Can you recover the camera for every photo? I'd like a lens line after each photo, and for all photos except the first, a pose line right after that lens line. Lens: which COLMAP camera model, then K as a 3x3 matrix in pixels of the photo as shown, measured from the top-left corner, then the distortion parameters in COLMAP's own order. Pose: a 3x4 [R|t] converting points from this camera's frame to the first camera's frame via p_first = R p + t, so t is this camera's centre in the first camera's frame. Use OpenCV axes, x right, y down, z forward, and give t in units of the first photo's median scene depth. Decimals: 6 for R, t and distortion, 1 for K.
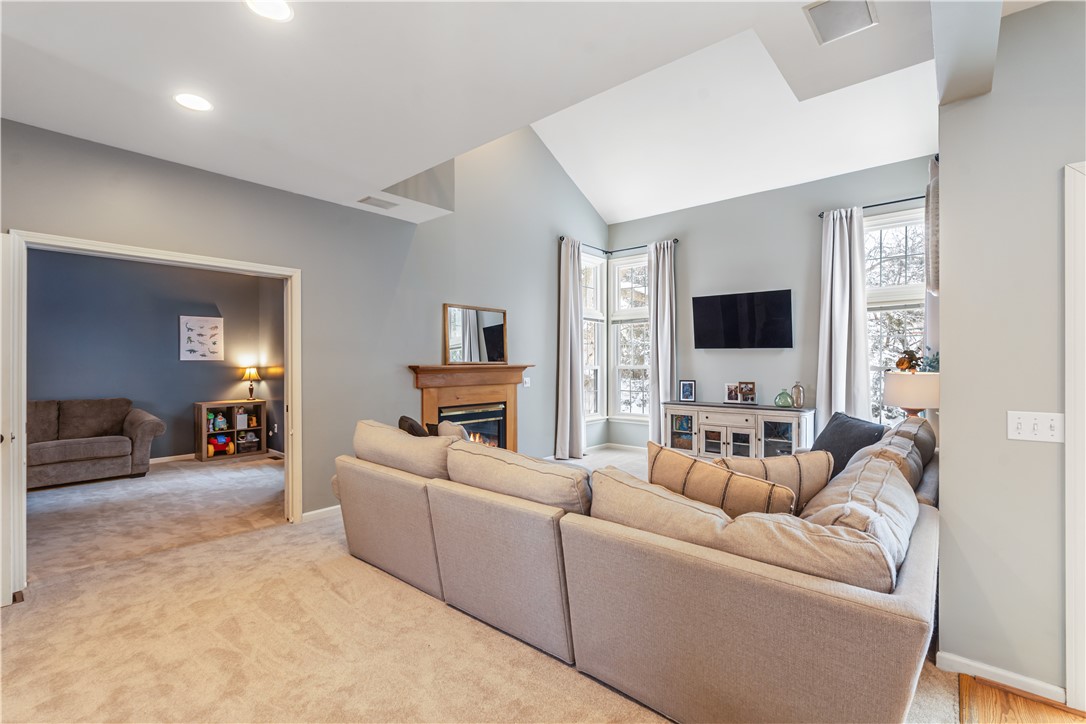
lens RADIAL K [[481.7, 0, 543.3], [0, 481.7, 360.8], [0, 0, 1]] dist [-0.002784, 0.000623]
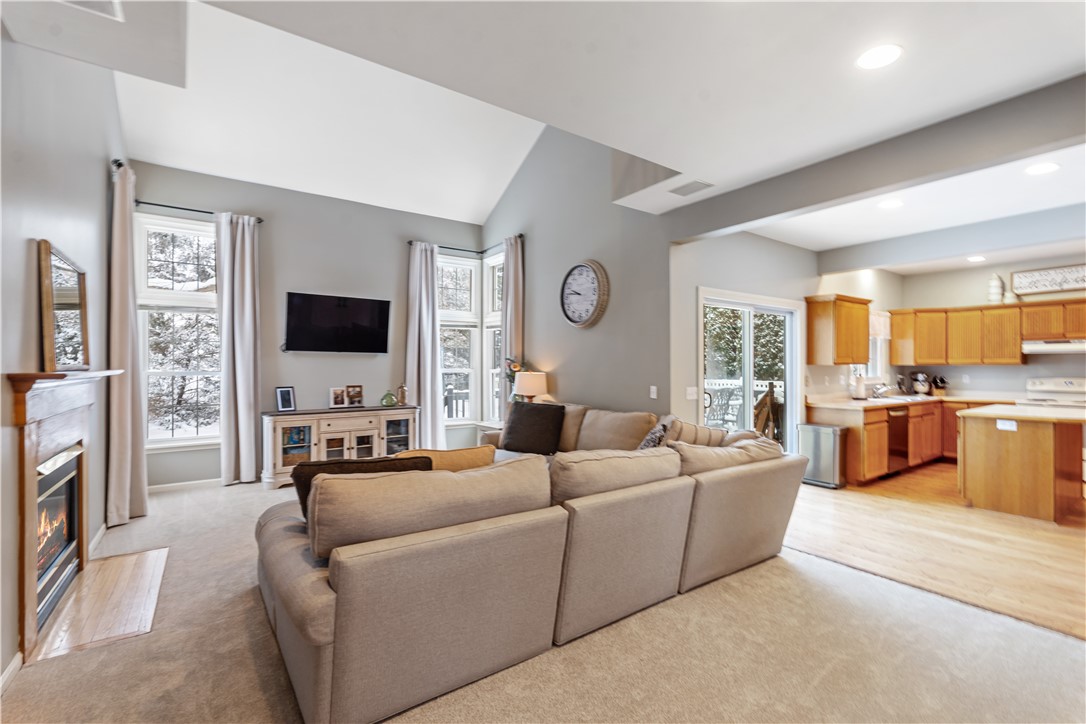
lens RADIAL K [[481.7, 0, 545.4], [0, 481.7, 360.3], [0, 0, 1]] dist [-0.002784, 0.000623]
pose [[0.243179, 0.010631, 0.969923, -0.460083], [-0.002595, 0.999943, -0.010310, 0.000251], [-0.969978, -0.000010, 0.243192, 0.355951]]
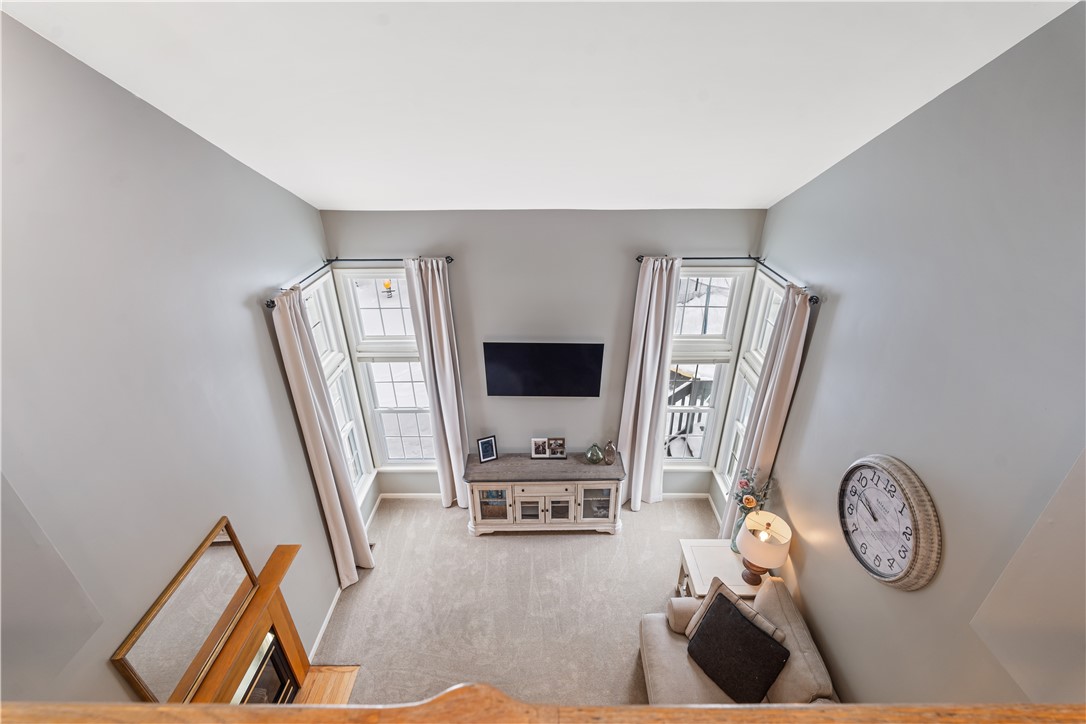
lens RADIAL K [[481.7, 0, 545.4], [0, 481.7, 362.3], [0, 0, 1]] dist [-0.002784, 0.000623]
pose [[0.760029, -0.306338, 0.573160, -0.059442], [0.002479, 0.883295, 0.468810, -0.491106], [-0.649884, -0.354888, 0.672090, 0.457866]]
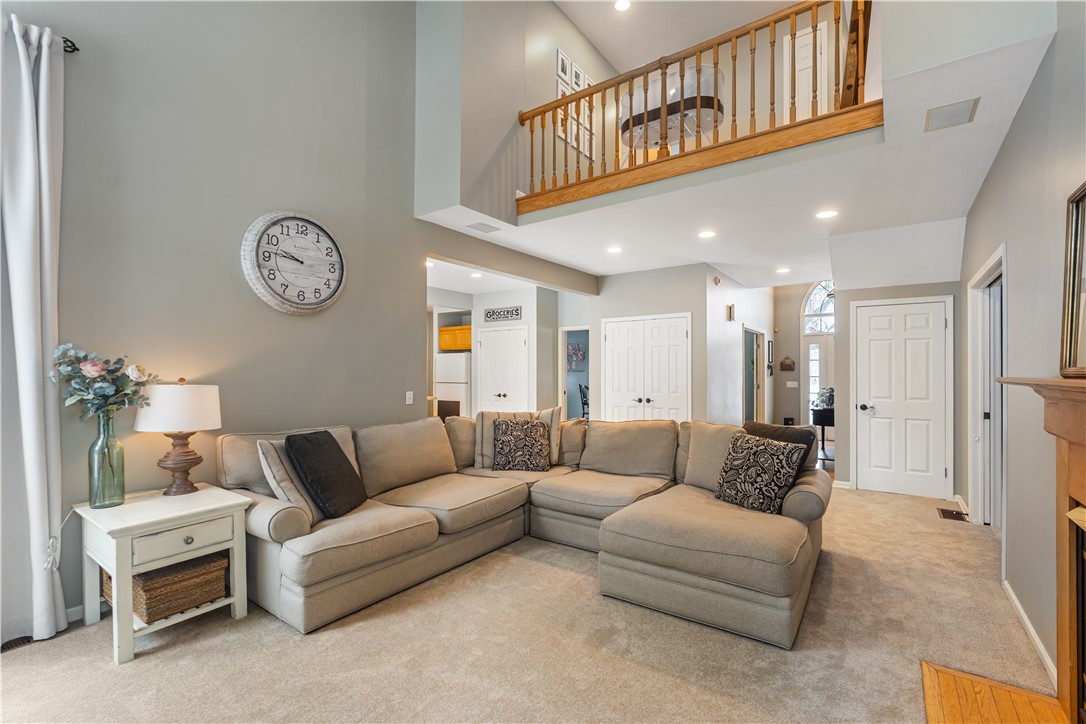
lens RADIAL K [[481.7, 0, 550.5], [0, 481.7, 364.1], [0, 0, 1]] dist [-0.002784, 0.000623]
pose [[-0.995303, -0.001168, -0.096801, 0.168896], [0.000265, 0.999891, -0.014786, 0.001738], [0.096808, -0.014743, -0.995194, 1.119658]]
